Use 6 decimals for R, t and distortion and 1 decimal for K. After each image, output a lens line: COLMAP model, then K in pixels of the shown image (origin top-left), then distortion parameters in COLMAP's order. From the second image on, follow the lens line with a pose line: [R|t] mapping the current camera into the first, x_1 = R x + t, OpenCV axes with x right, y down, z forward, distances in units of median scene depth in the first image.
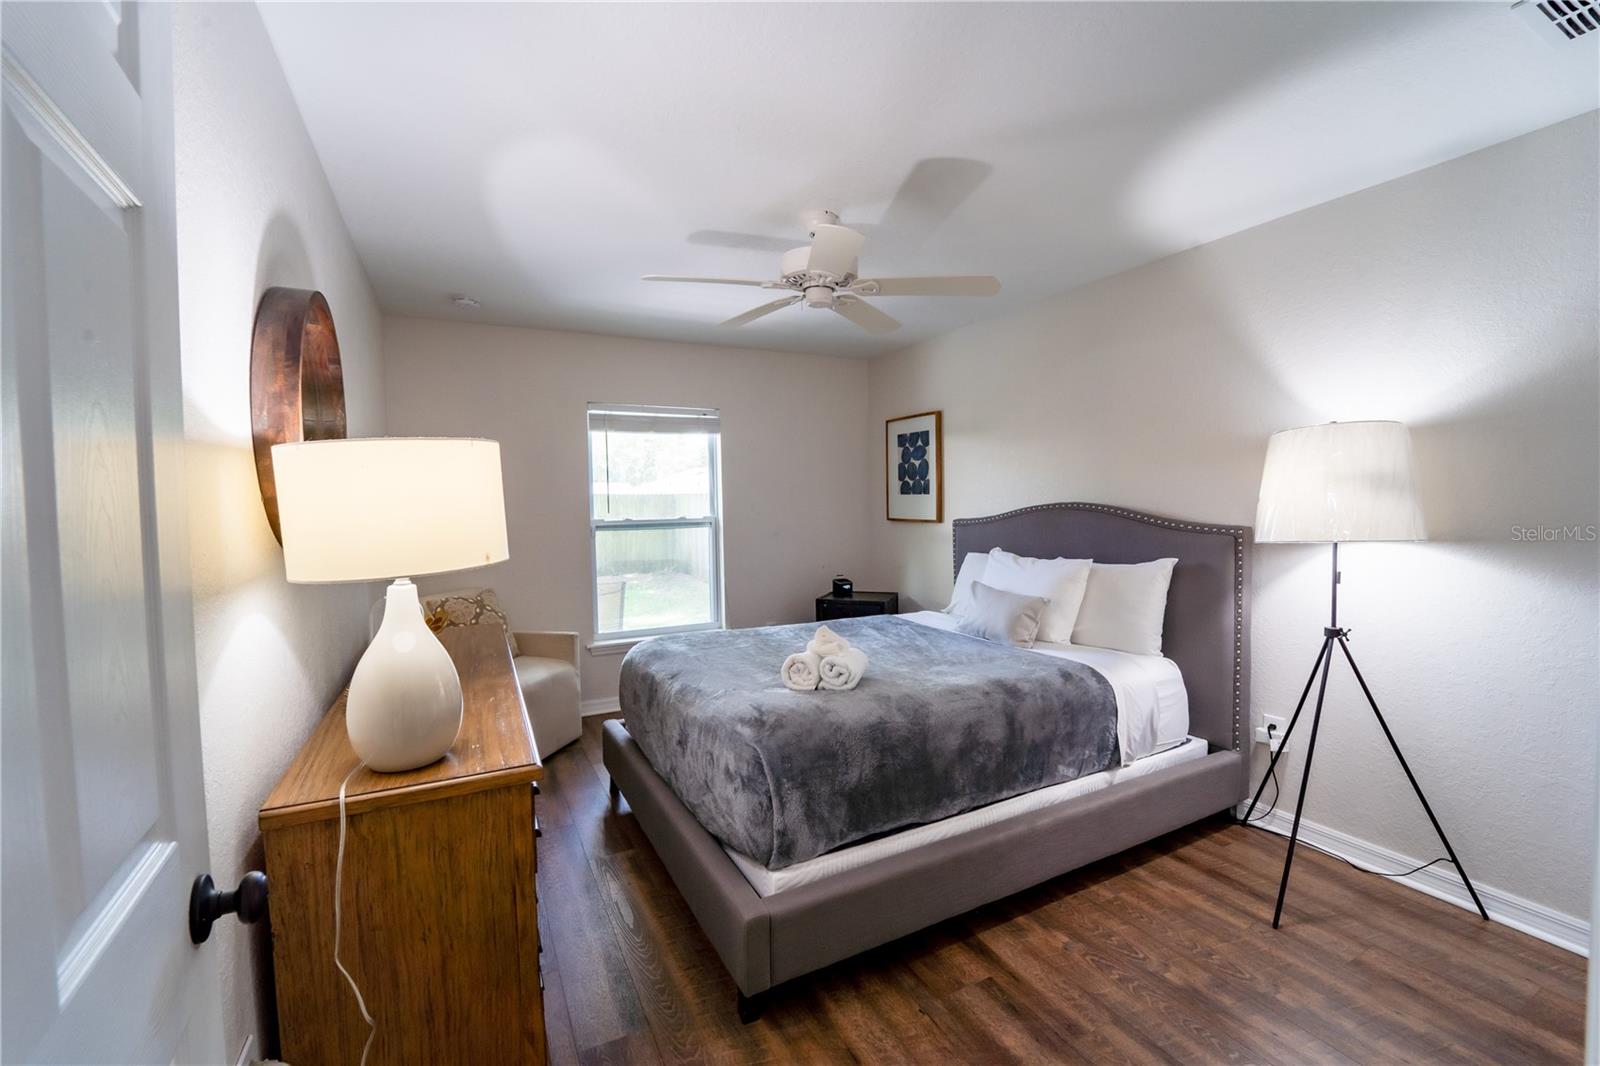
lens RADIAL K [[654.4, 0, 800.7], [0, 654.4, 537.0], [0, 0, 1]] dist [-0.024521, 0.000848]
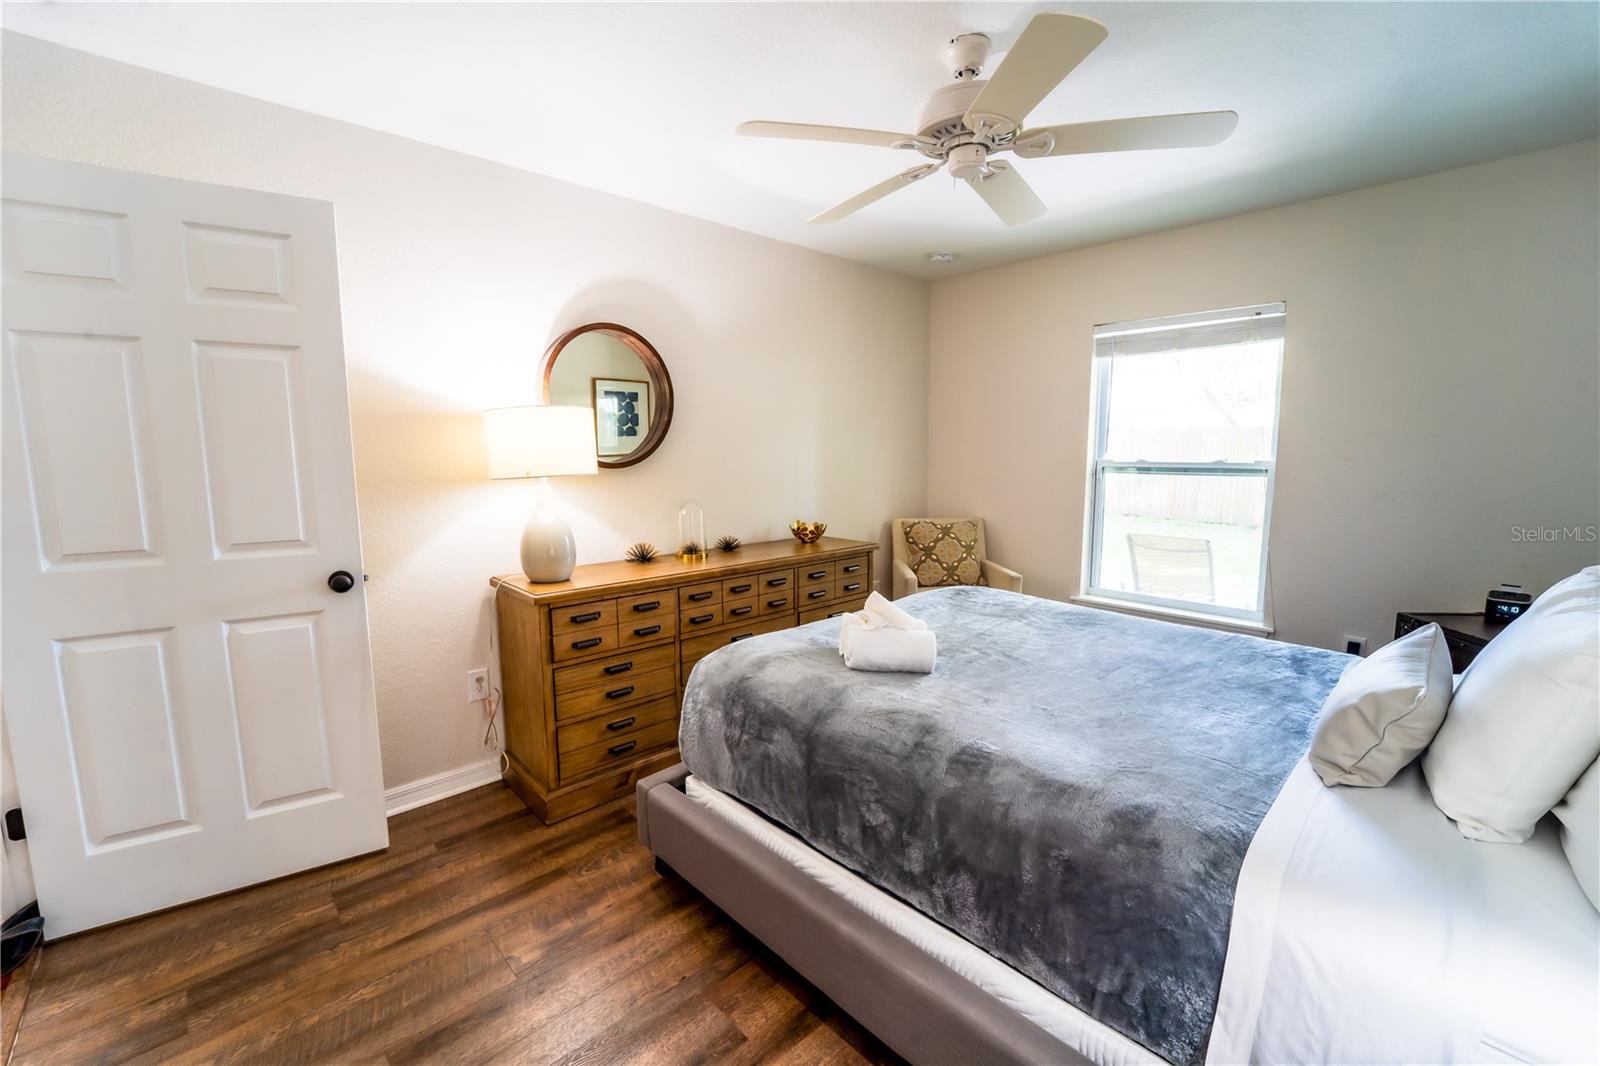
lens RADIAL K [[677.5, 0, 805.8], [0, 677.5, 530.9], [0, 0, 1]] dist [0.000576, 0.000137]
pose [[0.274149, 0.142044, -0.951139, 0.457183], [-0.053983, 0.989745, 0.132250, -0.031175], [0.960171, 0.015089, 0.279006, 0.363027]]
